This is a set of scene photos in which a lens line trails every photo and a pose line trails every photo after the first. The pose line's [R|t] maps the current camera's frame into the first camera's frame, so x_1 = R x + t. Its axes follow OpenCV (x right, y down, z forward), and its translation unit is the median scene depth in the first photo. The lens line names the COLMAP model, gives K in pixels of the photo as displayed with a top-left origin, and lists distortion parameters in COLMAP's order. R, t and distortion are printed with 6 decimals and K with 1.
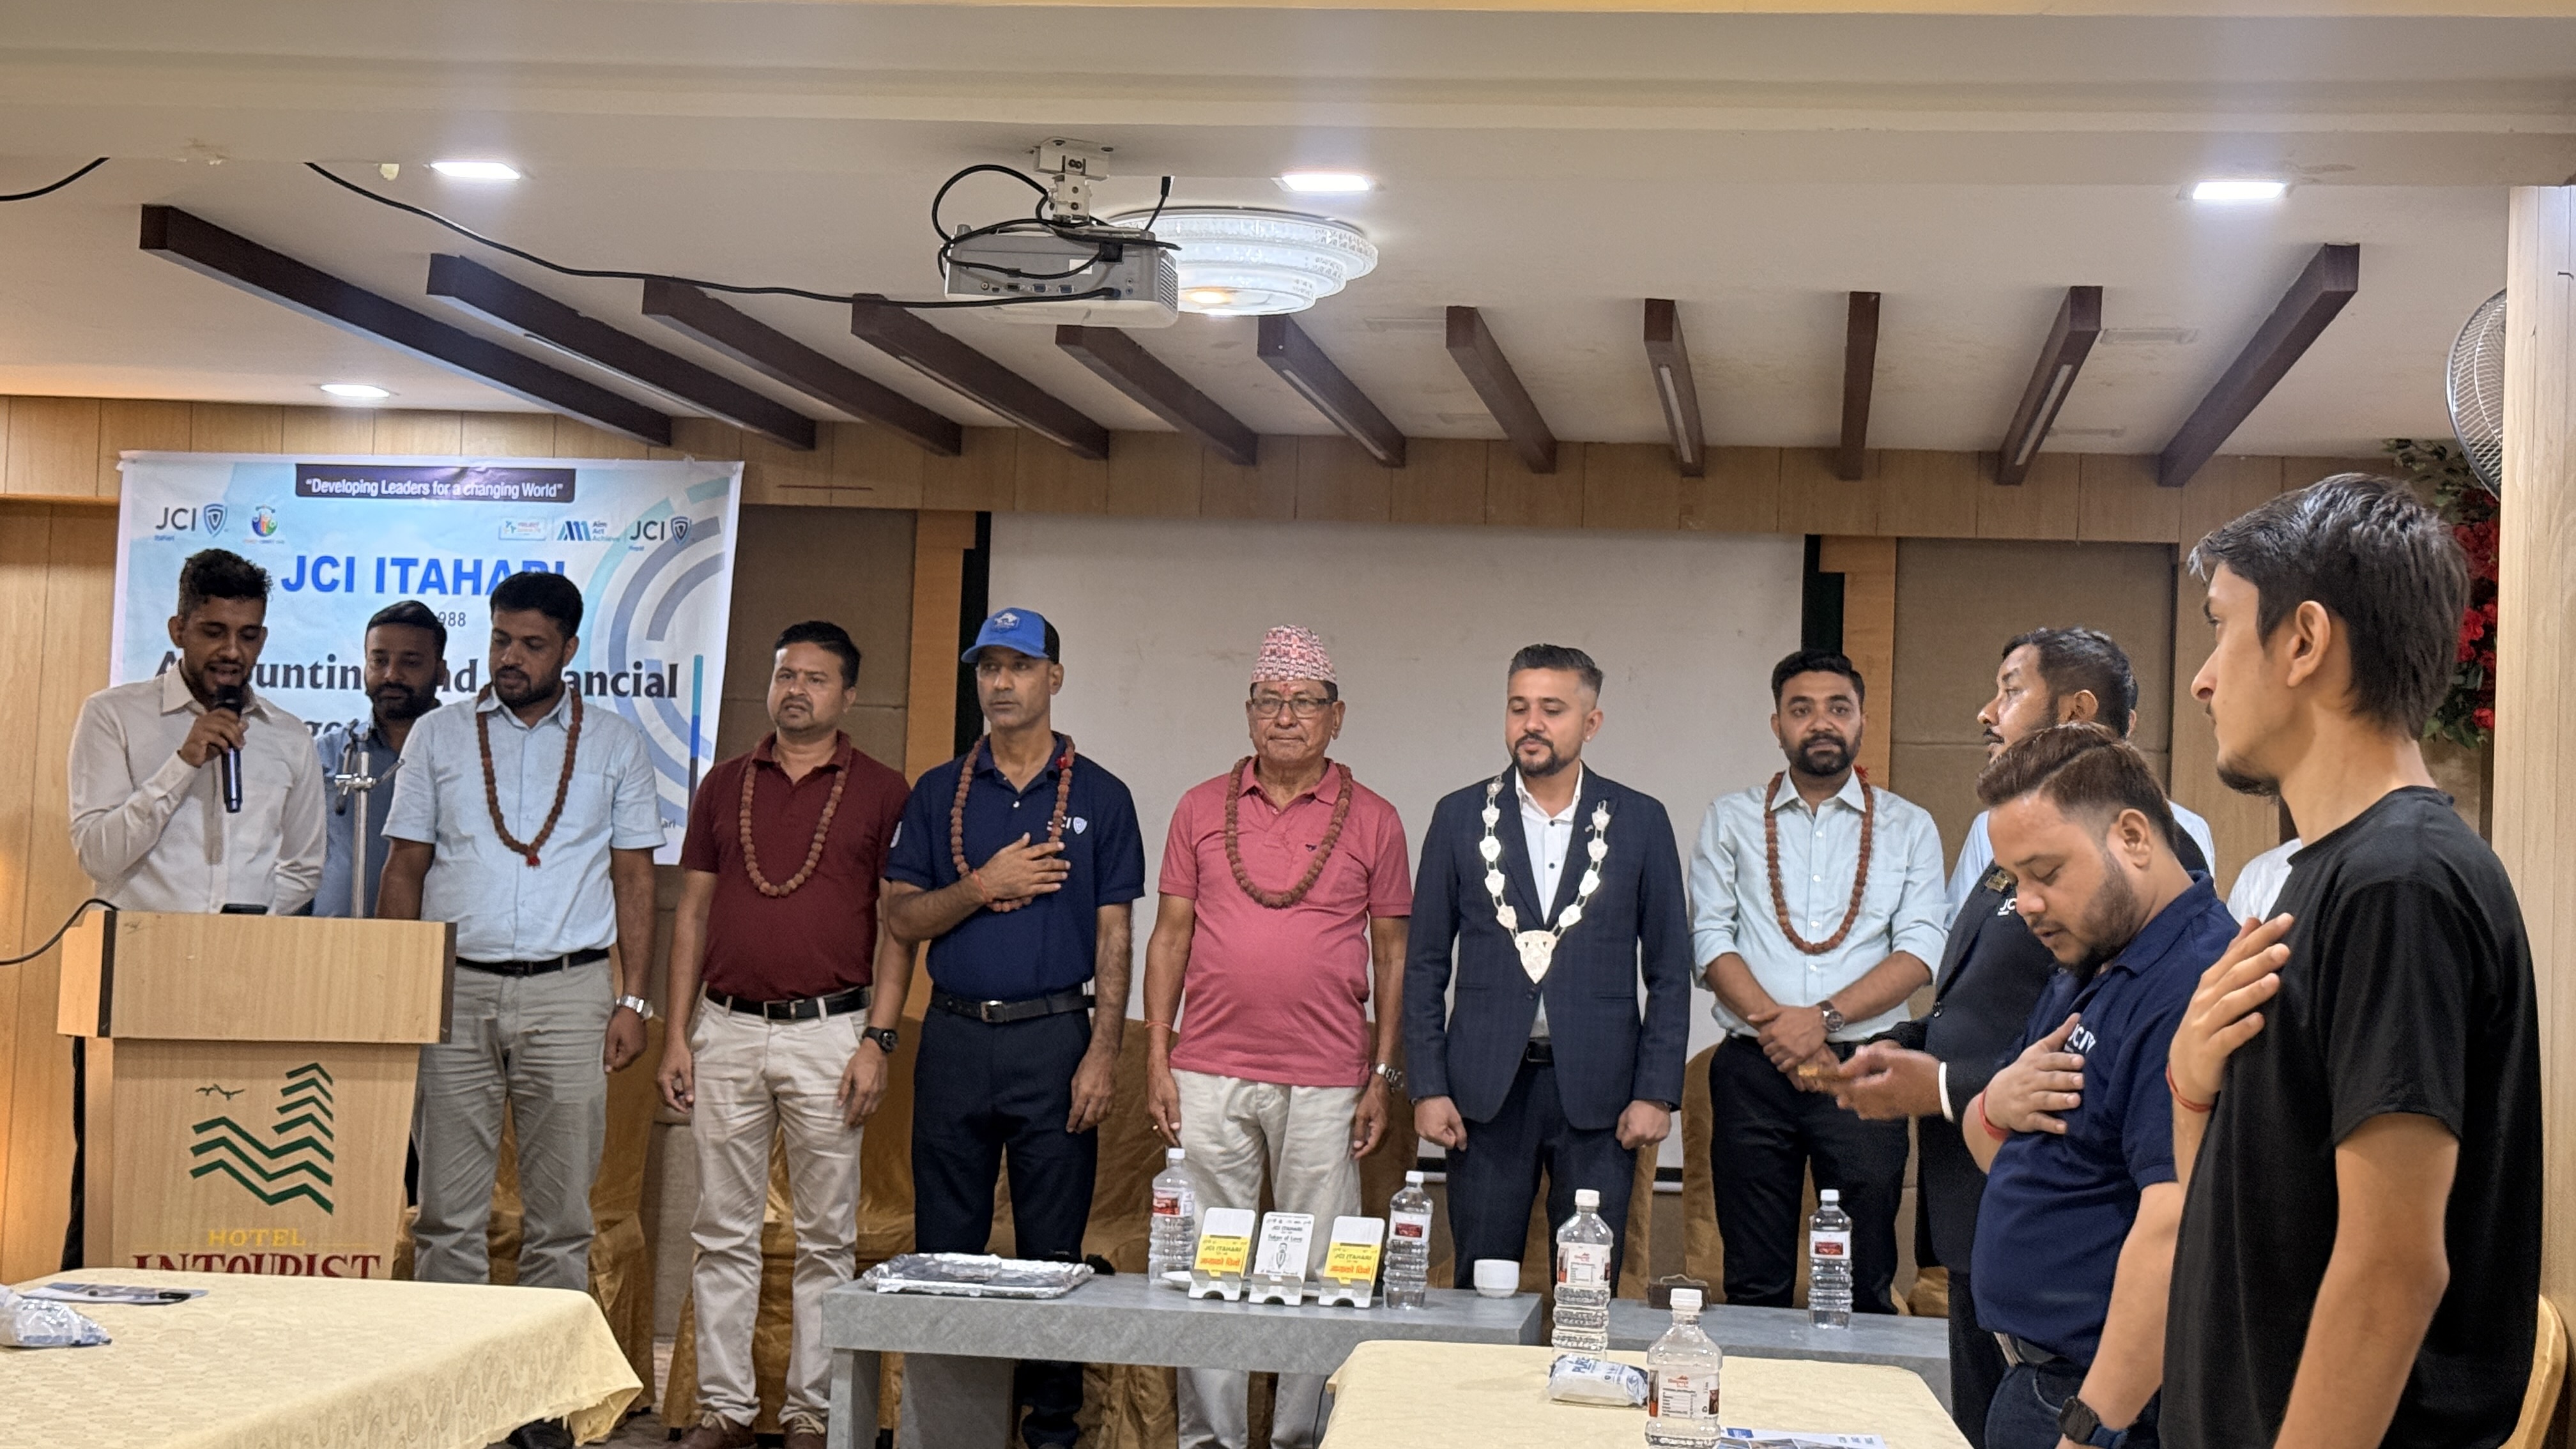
lens RADIAL K [[3502.5, 0, 1300.1], [0, 3502.5, 721.4], [0, 0, 1]] dist [0.006734, 0.000000]
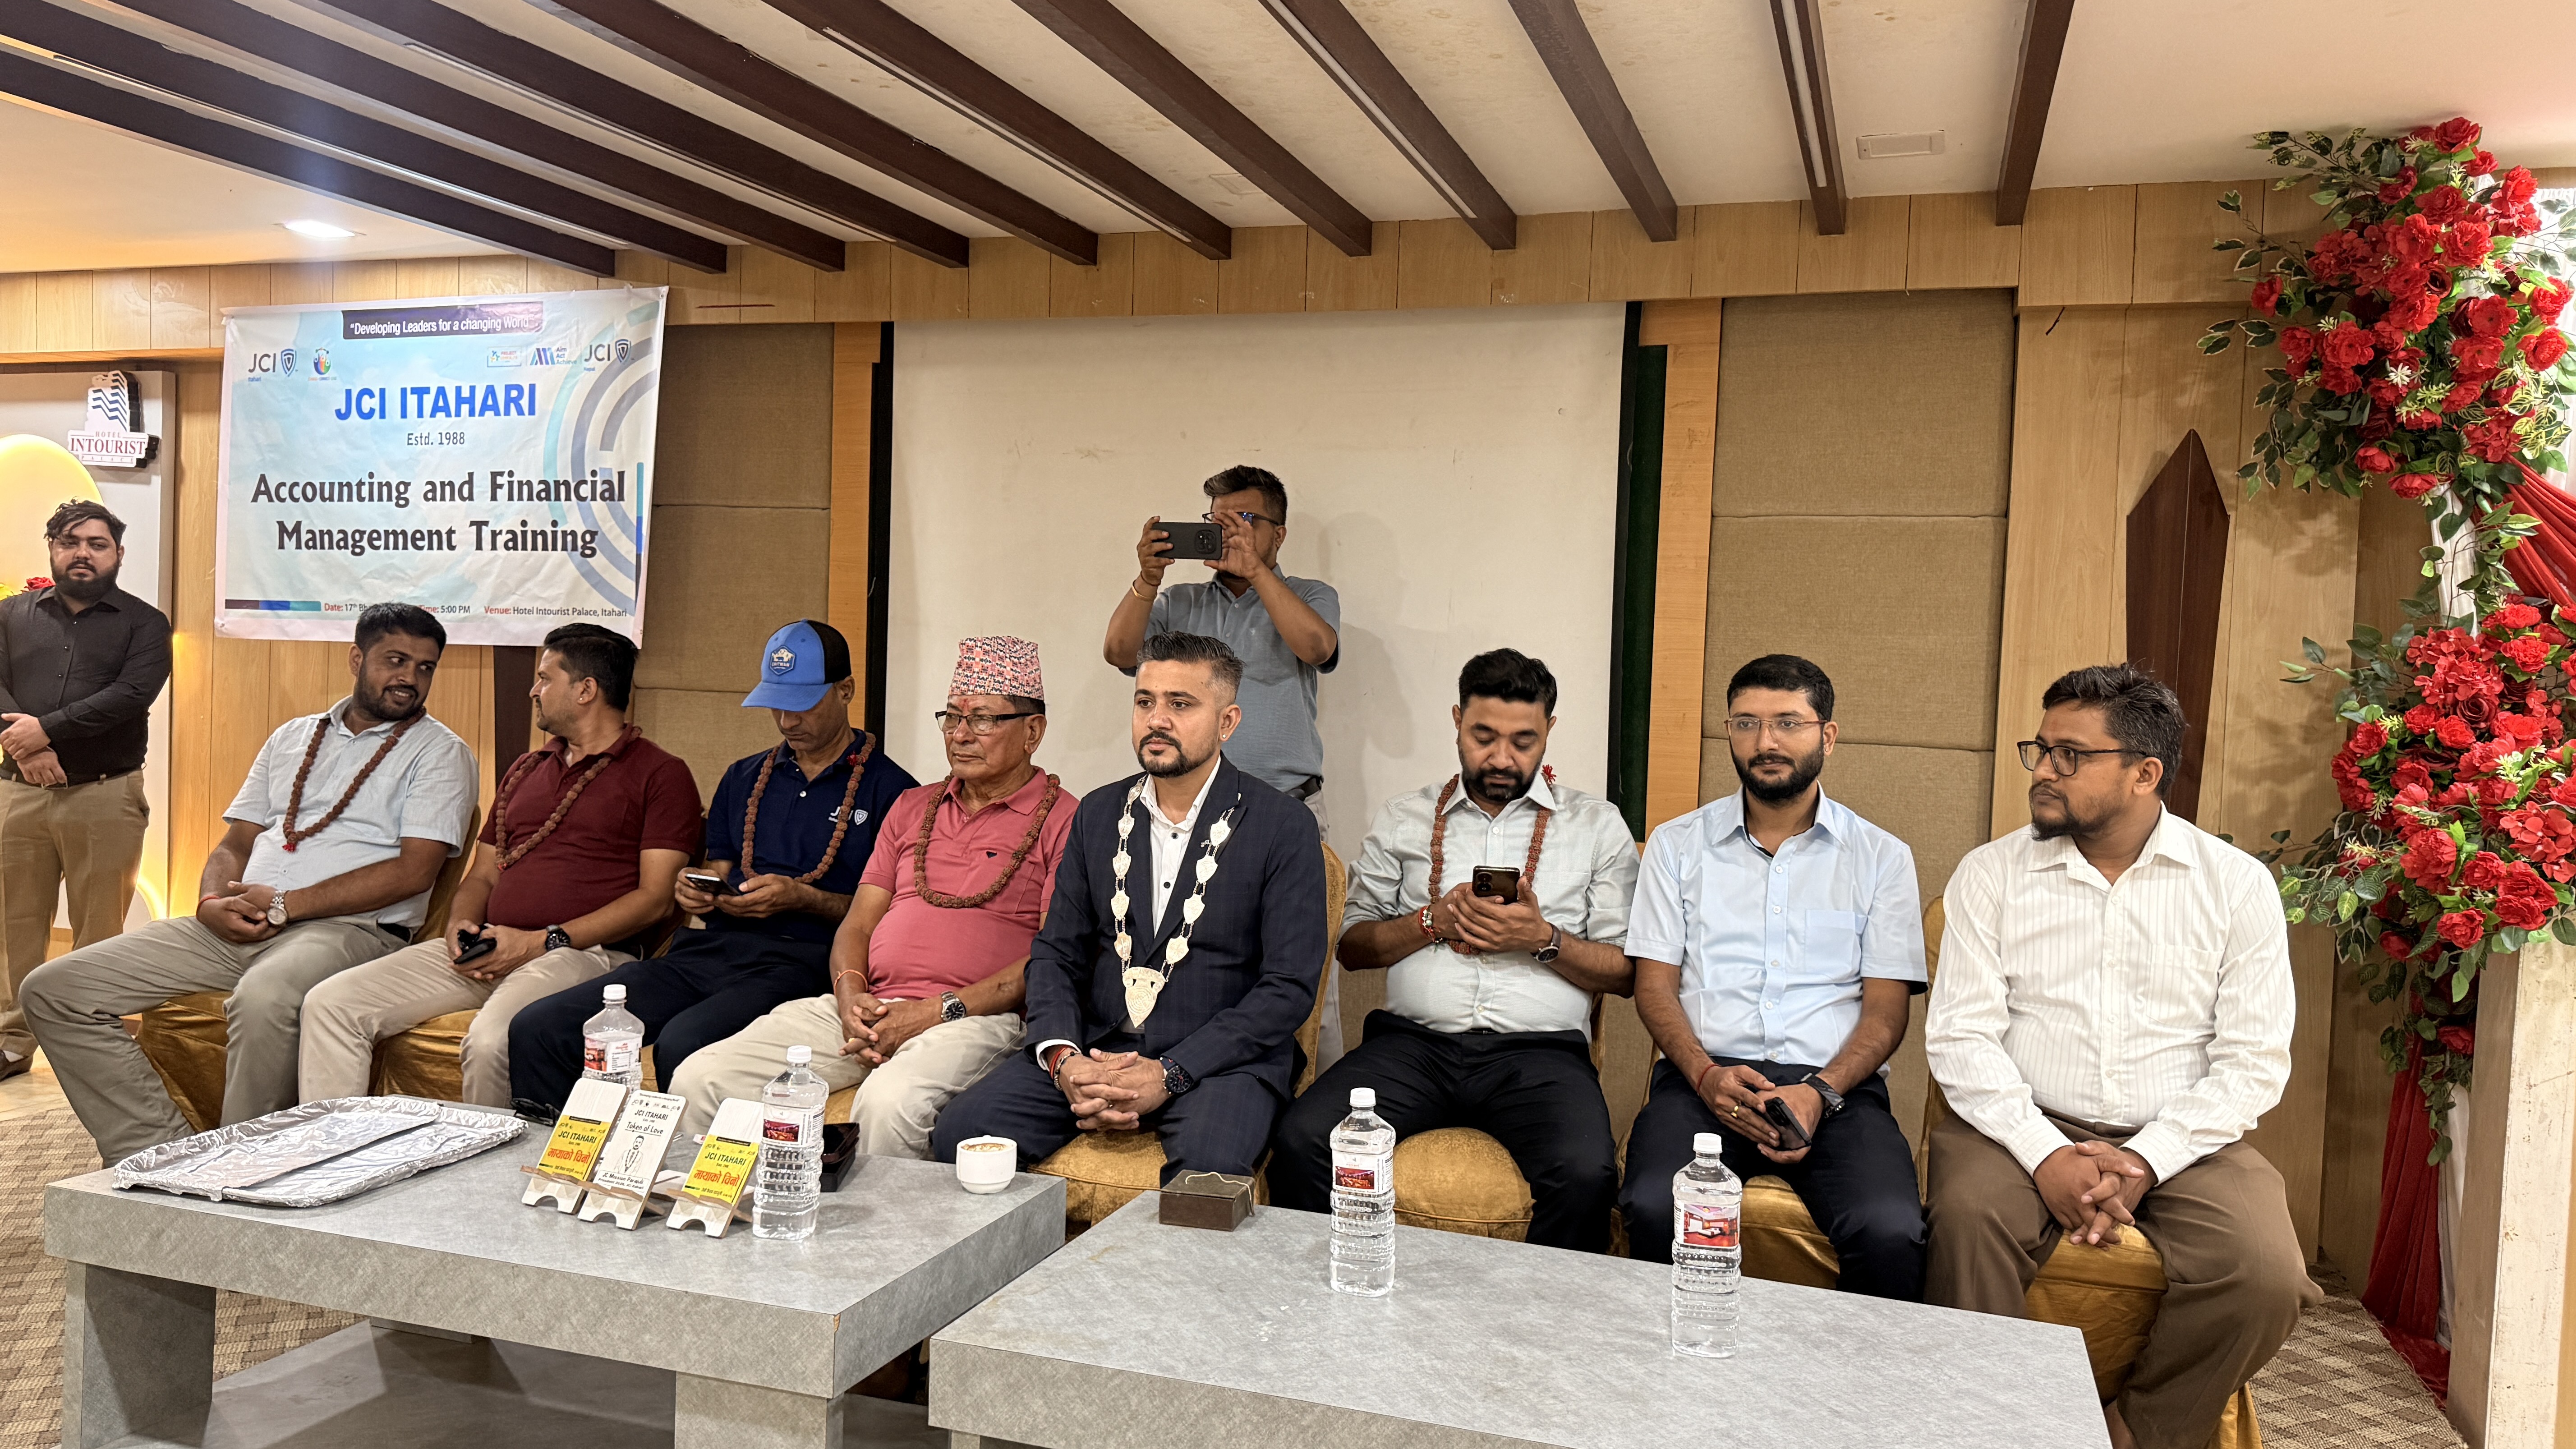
lens RADIAL K [[1799.5, 0, 1276.8], [0, 1799.5, 726.7], [0, 0, 1]] dist [0.019737, -0.025881]
pose [[0.981665, 0.001994, -0.190602, 0.141273], [0.012588, 0.997084, 0.075266, 0.024841], [0.190196, -0.076286, 0.978778, 0.462080]]
